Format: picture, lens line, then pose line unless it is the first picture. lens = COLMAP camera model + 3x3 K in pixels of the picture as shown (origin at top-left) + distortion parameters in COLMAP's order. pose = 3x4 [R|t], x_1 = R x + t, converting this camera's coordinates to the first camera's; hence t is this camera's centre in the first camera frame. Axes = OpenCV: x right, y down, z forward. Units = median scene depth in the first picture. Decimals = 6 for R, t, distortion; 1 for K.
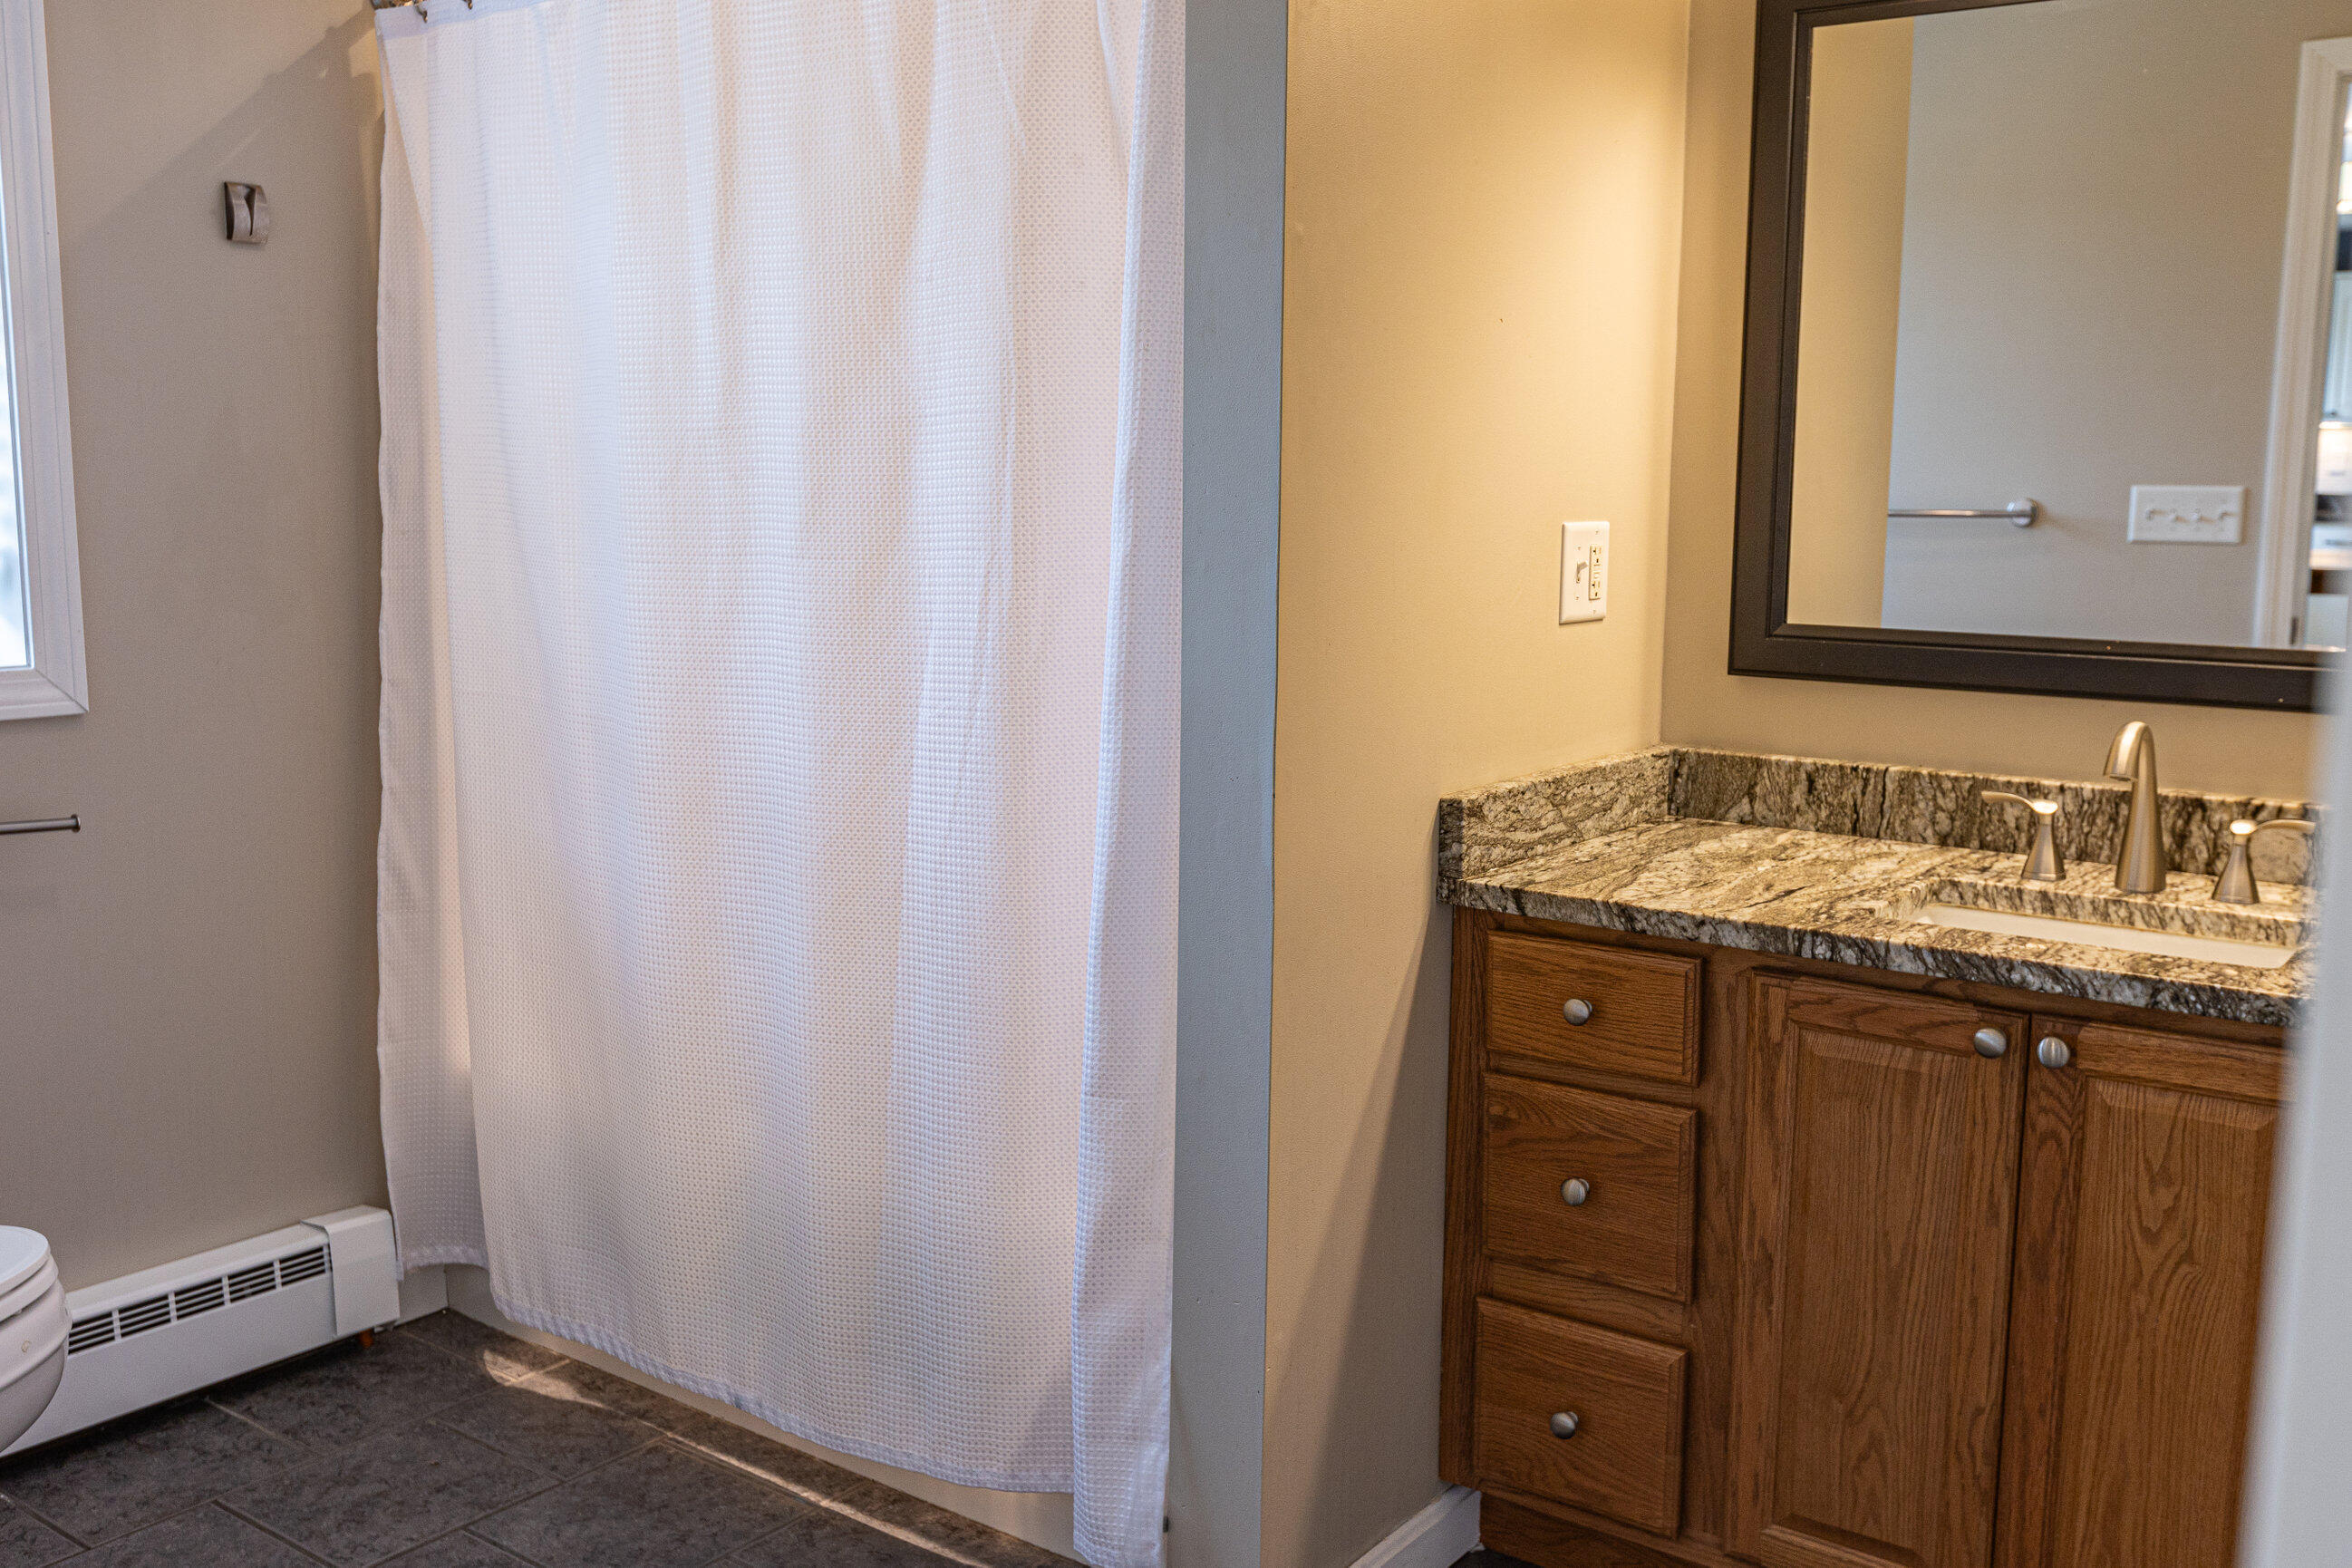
lens RADIAL K [[2112.3, 0, 1176.0], [0, 2112.3, 784.0], [0, 0, 1]] dist [-0.006617, -0.006619]
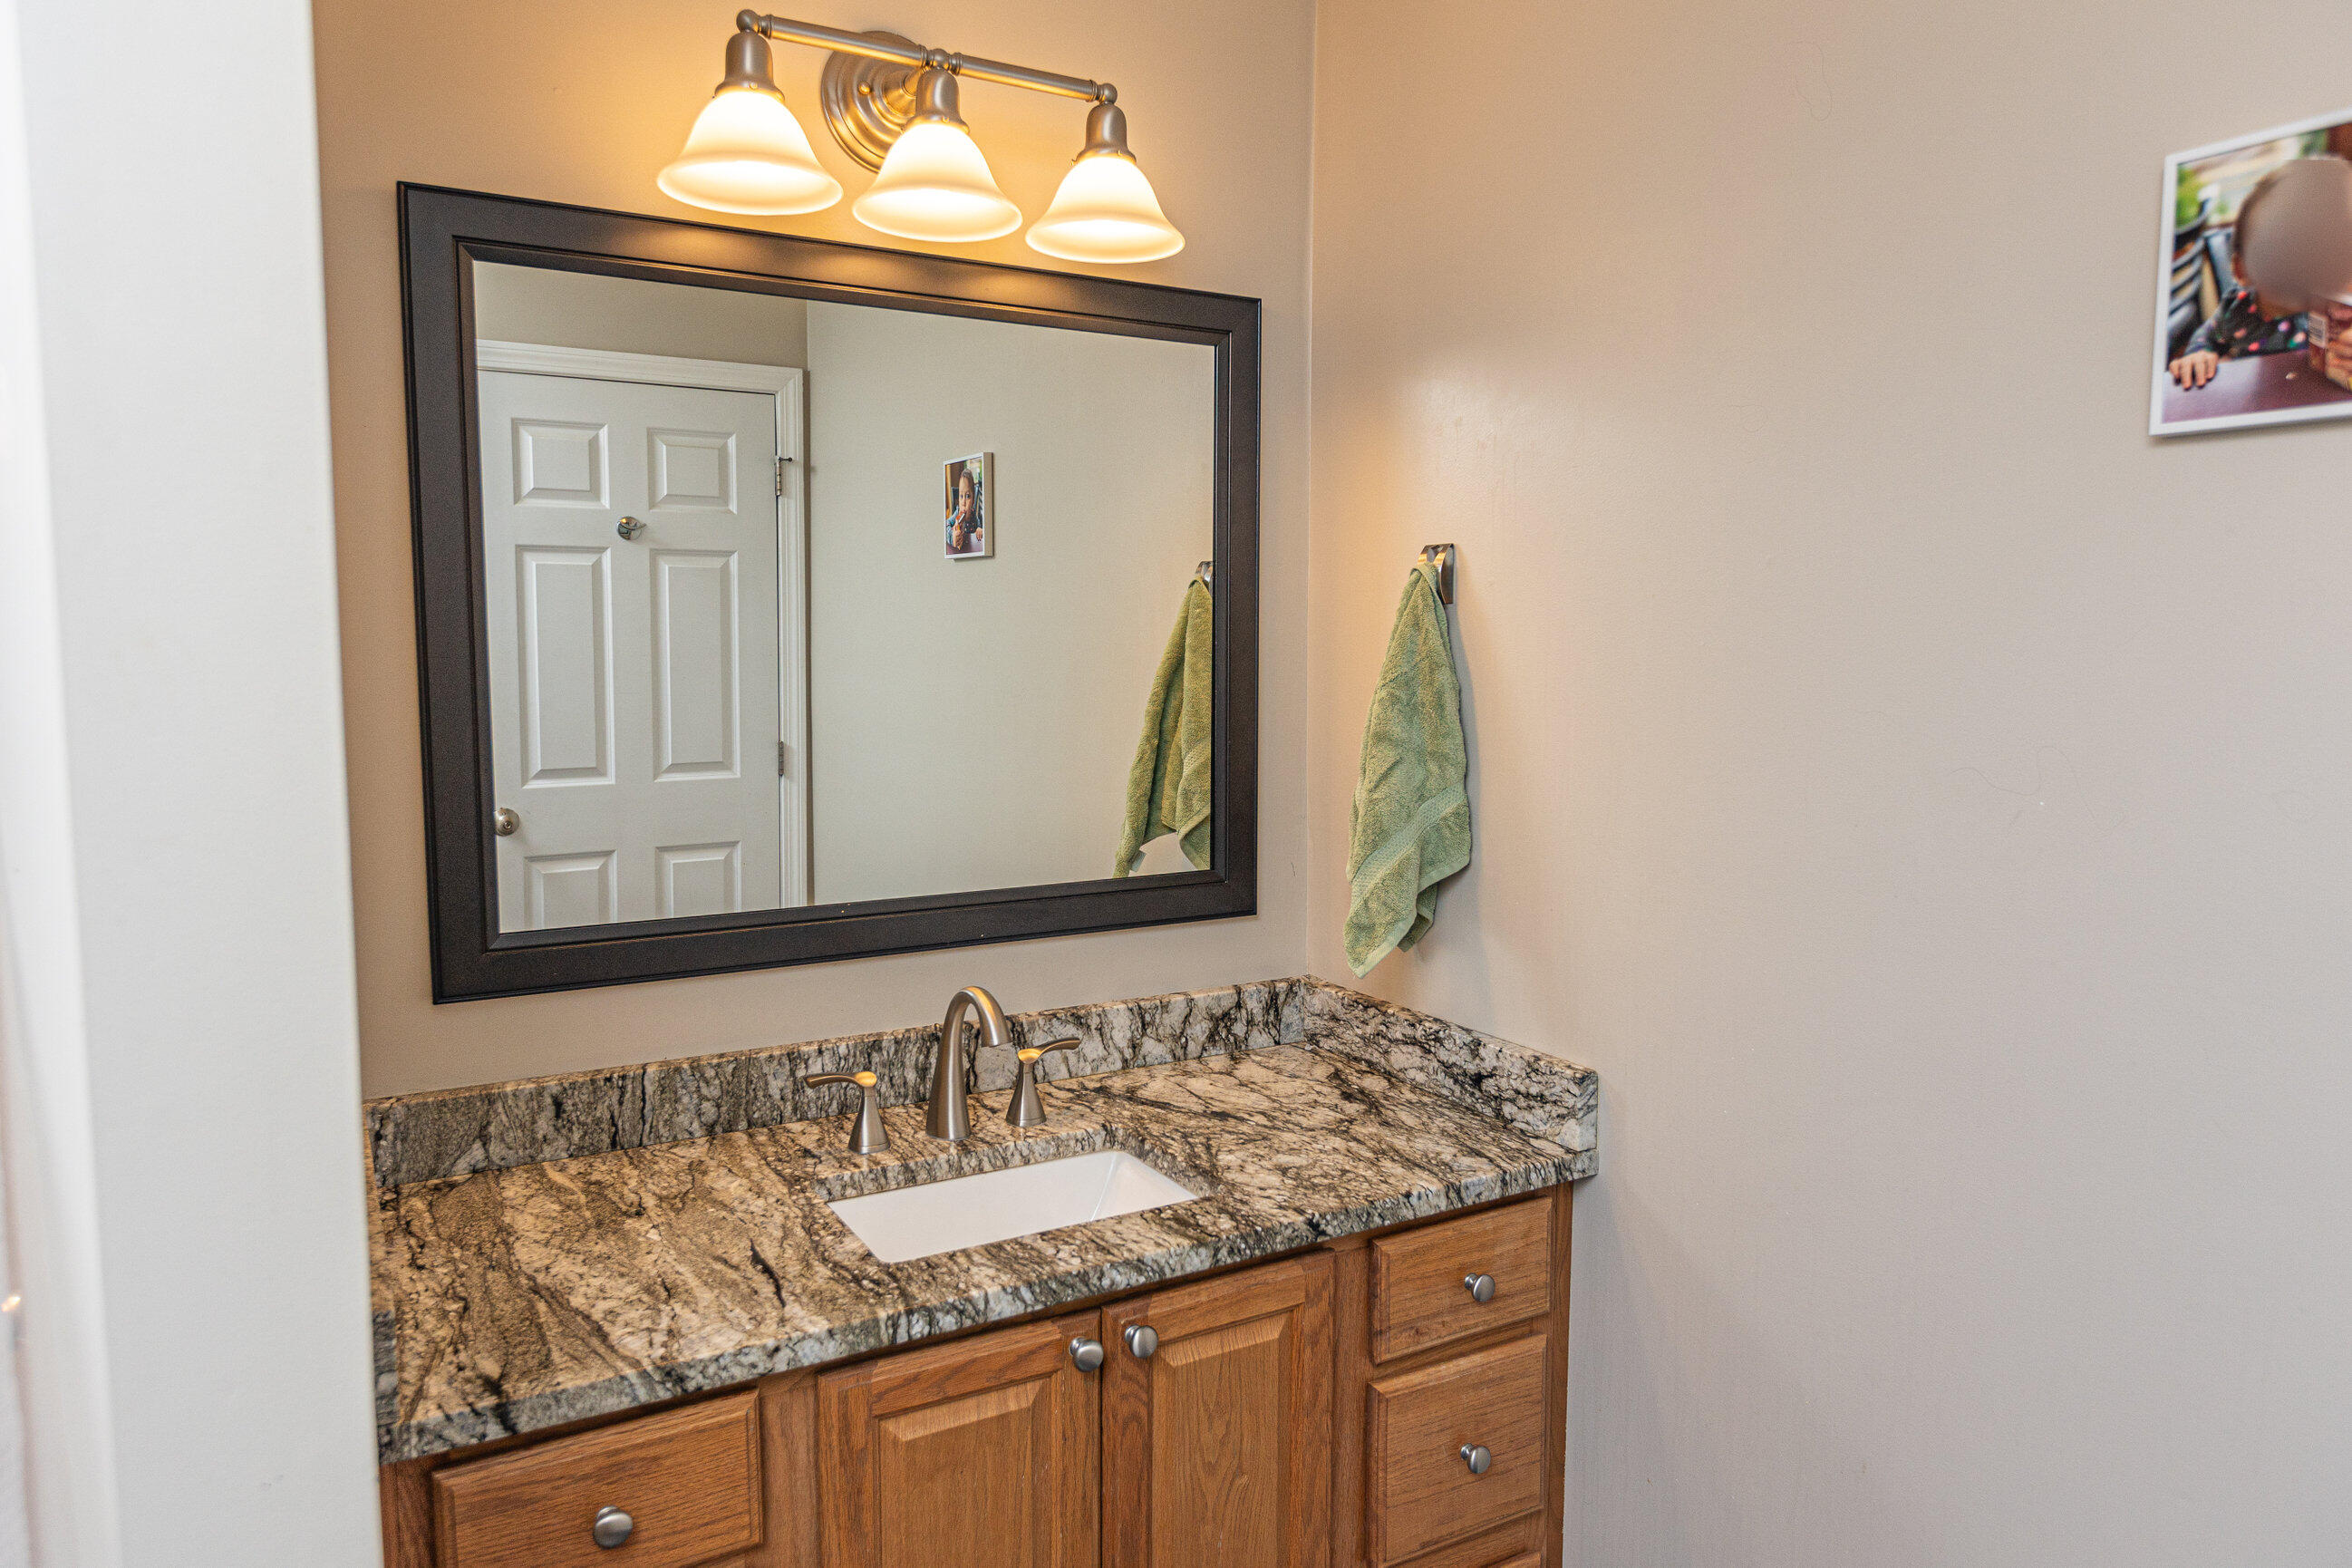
lens RADIAL K [[1514.2, 0, 1176.0], [0, 1514.2, 784.0], [0, 0, 1]] dist [-0.002101, -0.002005]
pose [[0.393184, -0.092567, 0.914788, -0.172590], [0.137162, 0.989692, 0.041193, -0.129556], [-0.909172, 0.109278, 0.401827, 0.510709]]
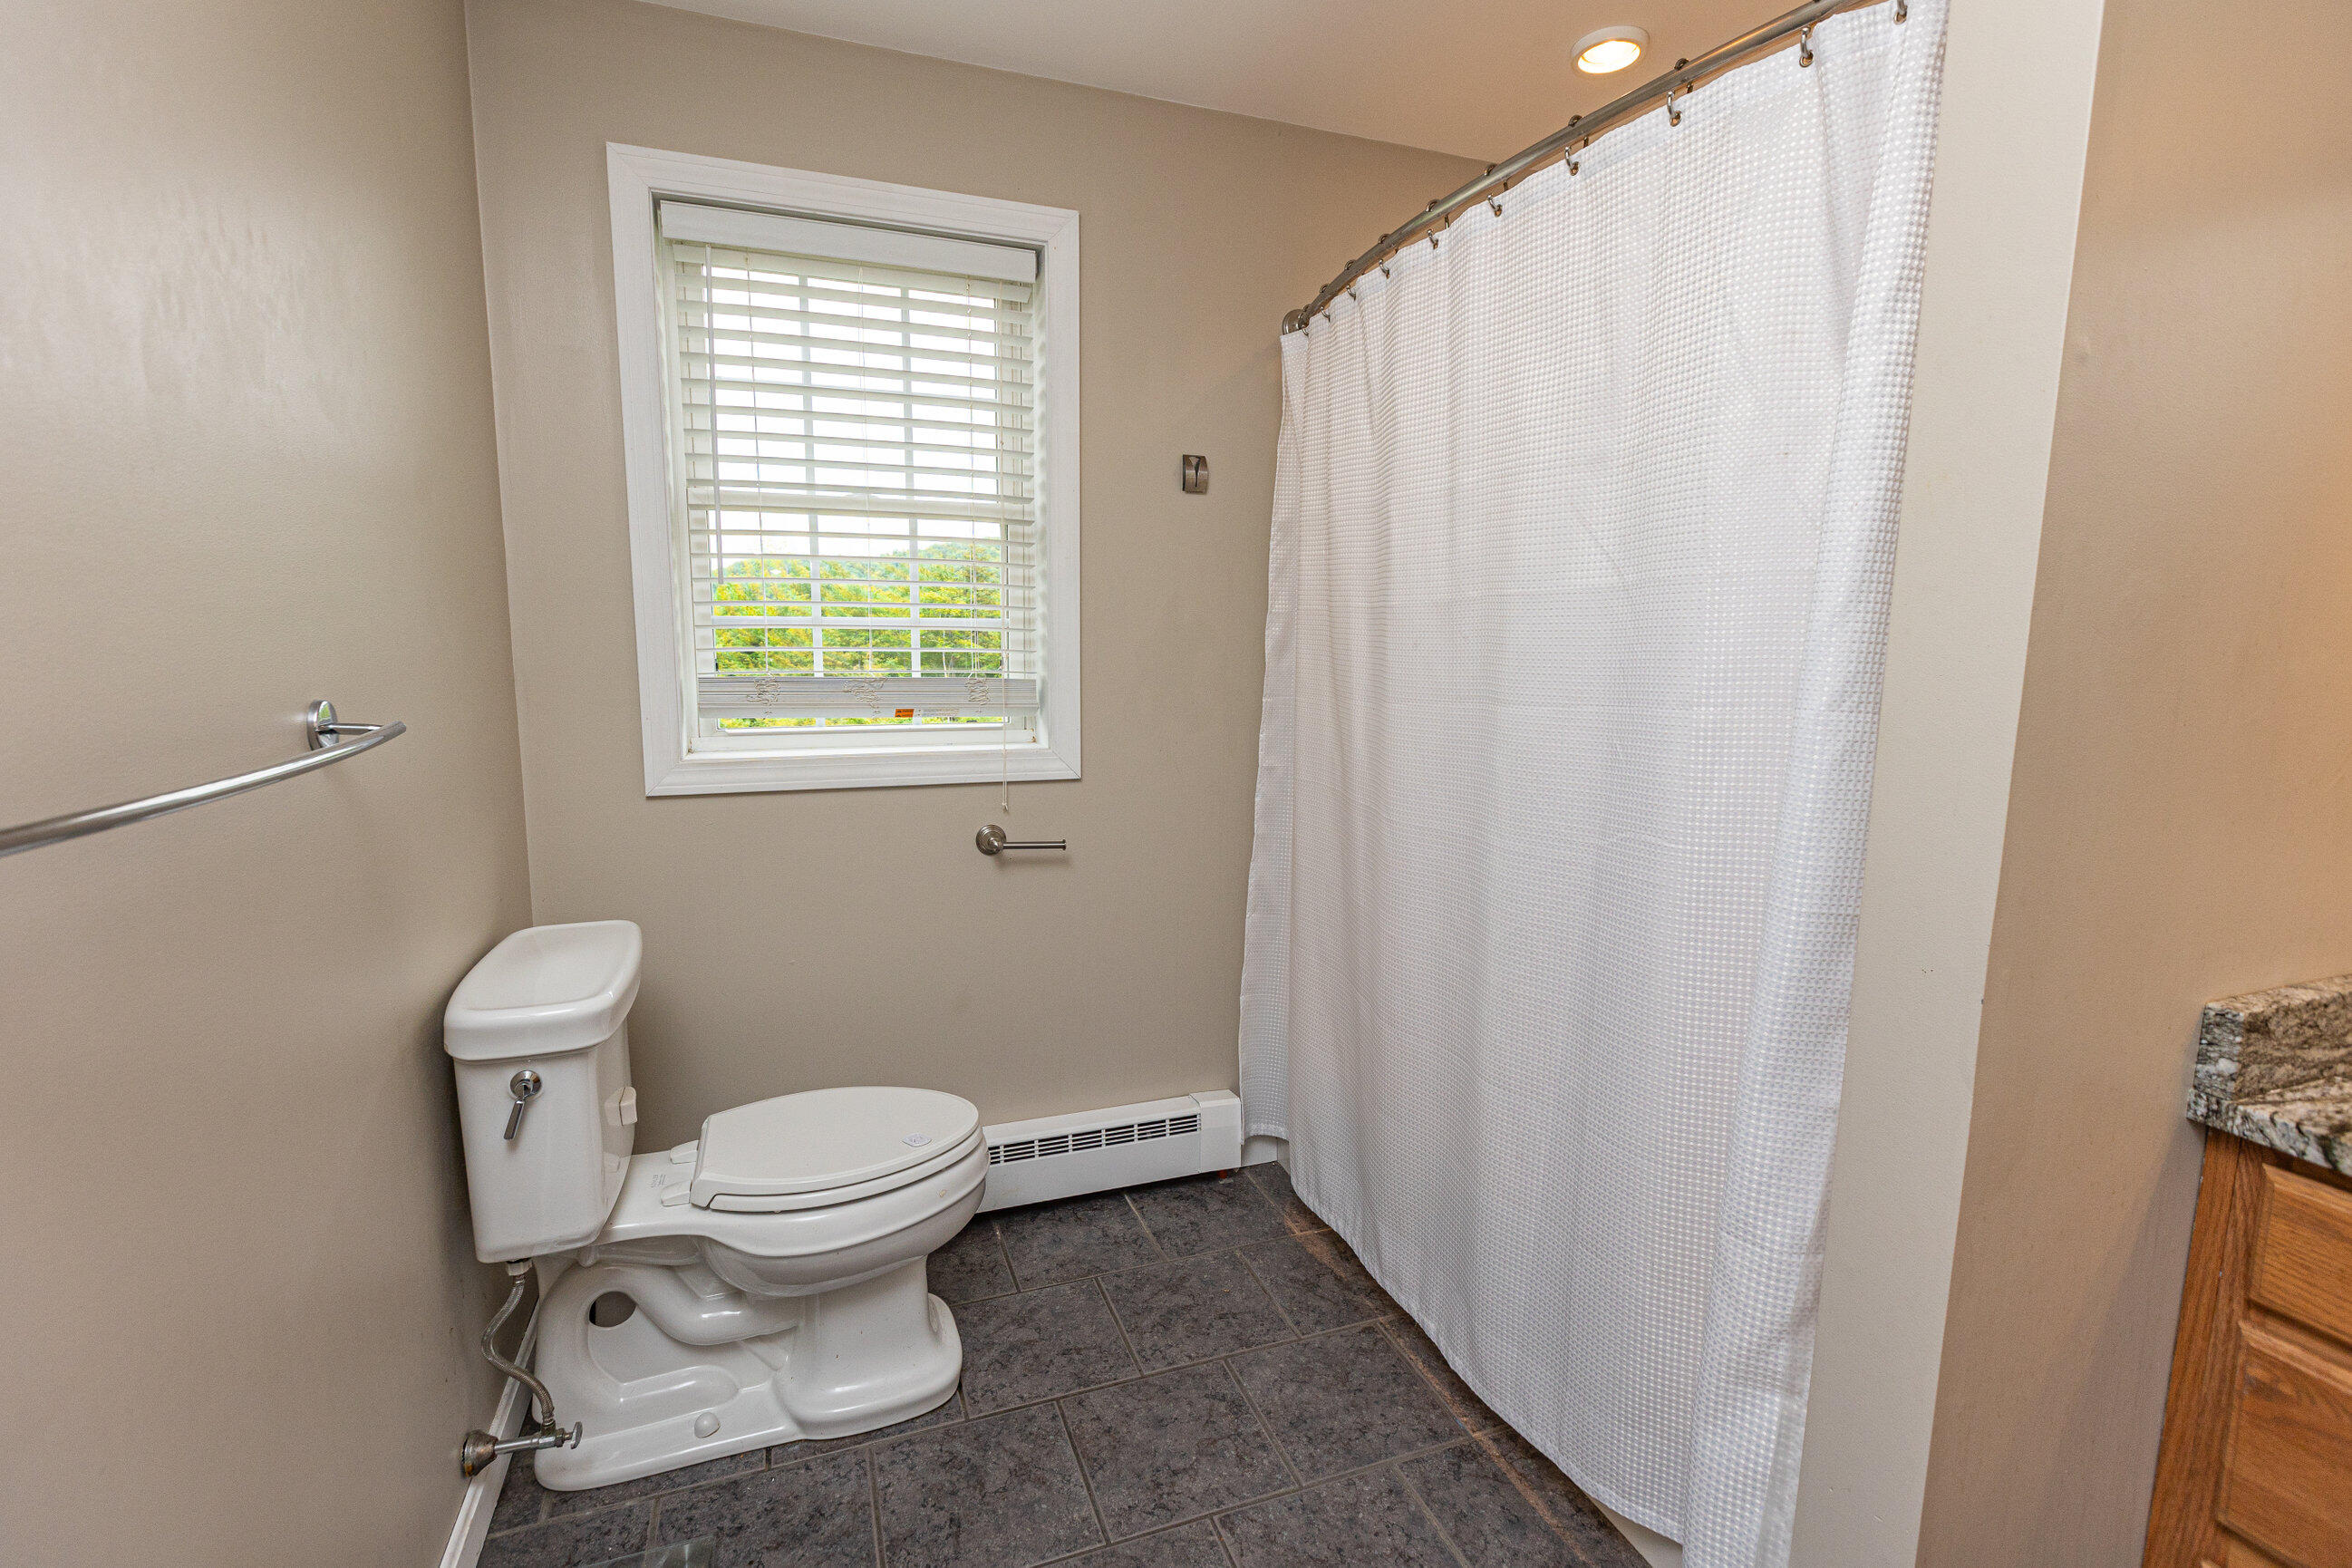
lens RADIAL K [[1096.2, 0, 1138.1], [0, 1096.2, 784.7], [0, 0, 1]] dist [-0.002191, -0.000609]
pose [[0.834580, 0.075309, -0.545714, -0.004849], [-0.080781, 0.996634, 0.013996, -0.050846], [0.544931, 0.032403, 0.837854, 0.338656]]
